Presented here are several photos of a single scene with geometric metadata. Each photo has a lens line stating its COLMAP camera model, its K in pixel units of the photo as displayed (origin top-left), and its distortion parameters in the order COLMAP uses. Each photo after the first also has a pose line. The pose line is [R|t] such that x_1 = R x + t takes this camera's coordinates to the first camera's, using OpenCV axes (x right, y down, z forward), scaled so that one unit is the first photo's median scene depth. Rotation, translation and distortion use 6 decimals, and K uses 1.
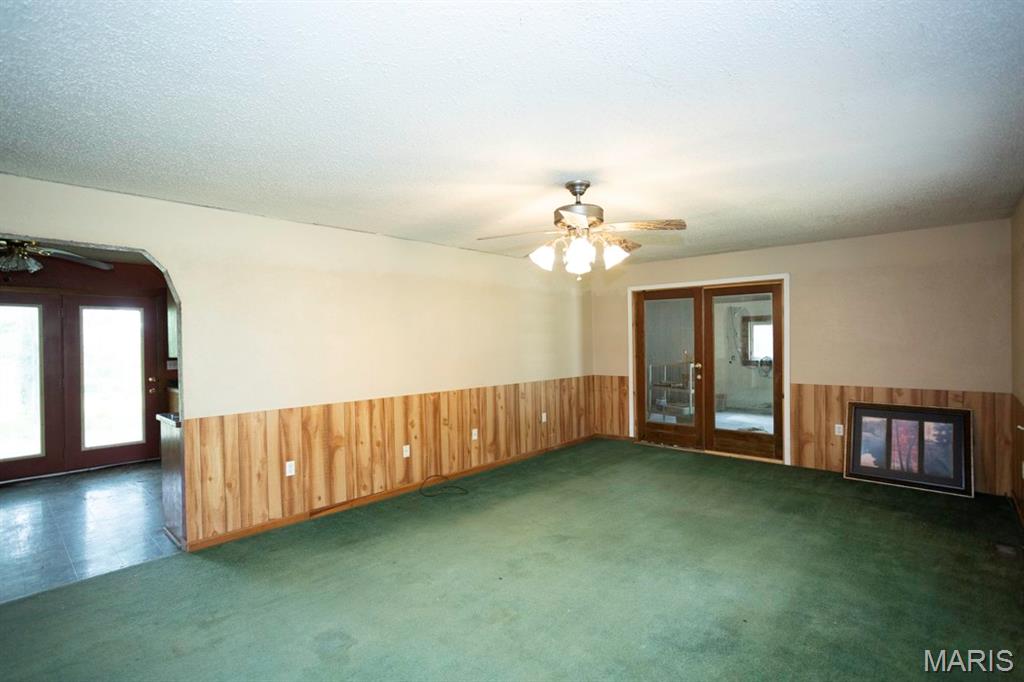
lens RADIAL K [[503.2, 0, 512.0], [0, 503.2, 341.0], [0, 0, 1]] dist [-0.029473, 0.000513]
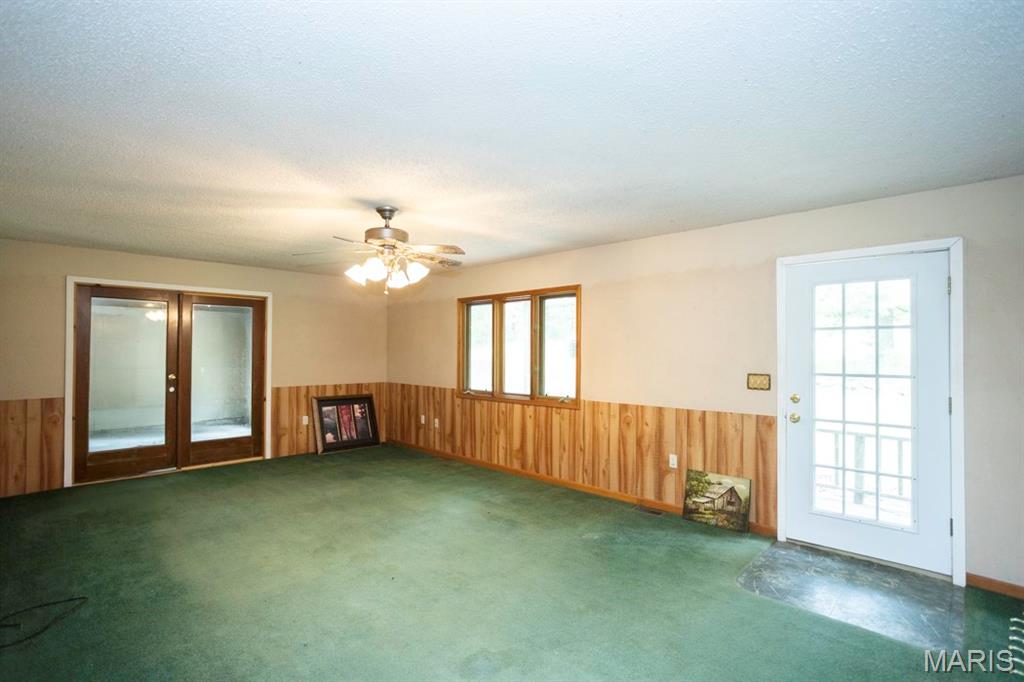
lens RADIAL K [[493.2, 0, 512.0], [0, 493.2, 341.0], [0, 0, 1]] dist [-0.001267, 0.000151]
pose [[0.026785, 0.032247, 0.999121, -0.663870], [-0.002603, 0.999478, -0.032188, 0.014405], [-0.999638, -0.001738, 0.026855, 0.466214]]
